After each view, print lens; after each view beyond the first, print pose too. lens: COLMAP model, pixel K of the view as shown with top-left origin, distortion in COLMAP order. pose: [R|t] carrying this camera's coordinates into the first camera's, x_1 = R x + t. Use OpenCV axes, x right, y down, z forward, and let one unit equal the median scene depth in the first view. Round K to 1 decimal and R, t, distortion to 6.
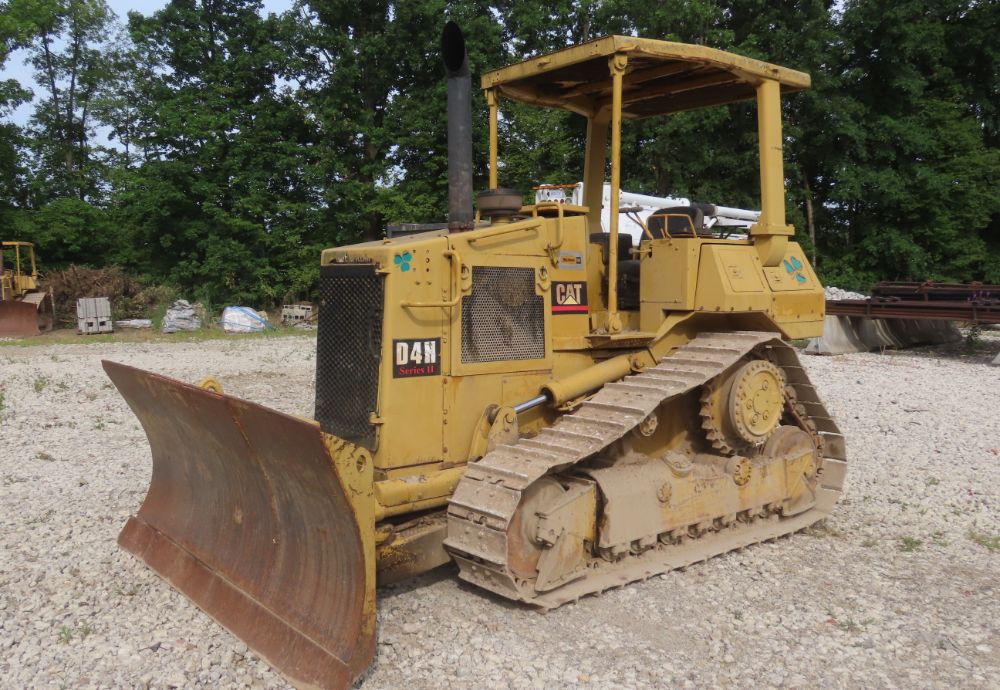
lens RADIAL K [[1142.6, 0, 500.0], [0, 1142.6, 345.0], [0, 0, 1]] dist [0.080382, -0.016878]
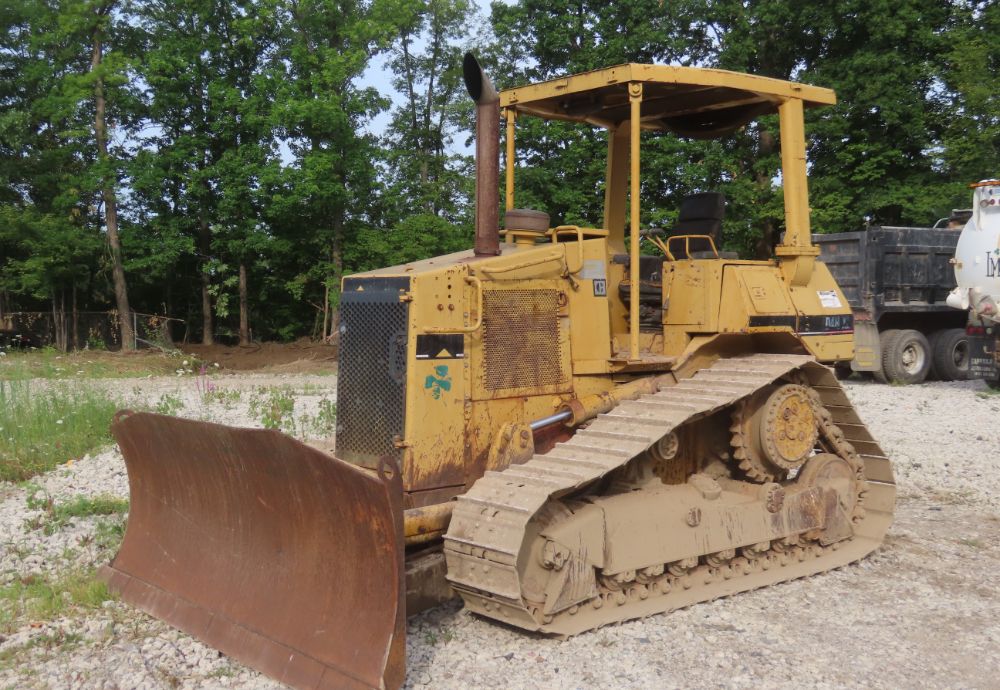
lens RADIAL K [[1447.7, 0, 500.0], [0, 1447.7, 345.0], [0, 0, 1]] dist [-0.096168, -0.022006]
pose [[0.943742, -0.000802, -0.330681, 0.396848], [-0.007962, 0.999652, -0.025147, 0.013012], [0.330586, 0.026365, 0.943408, -0.231224]]
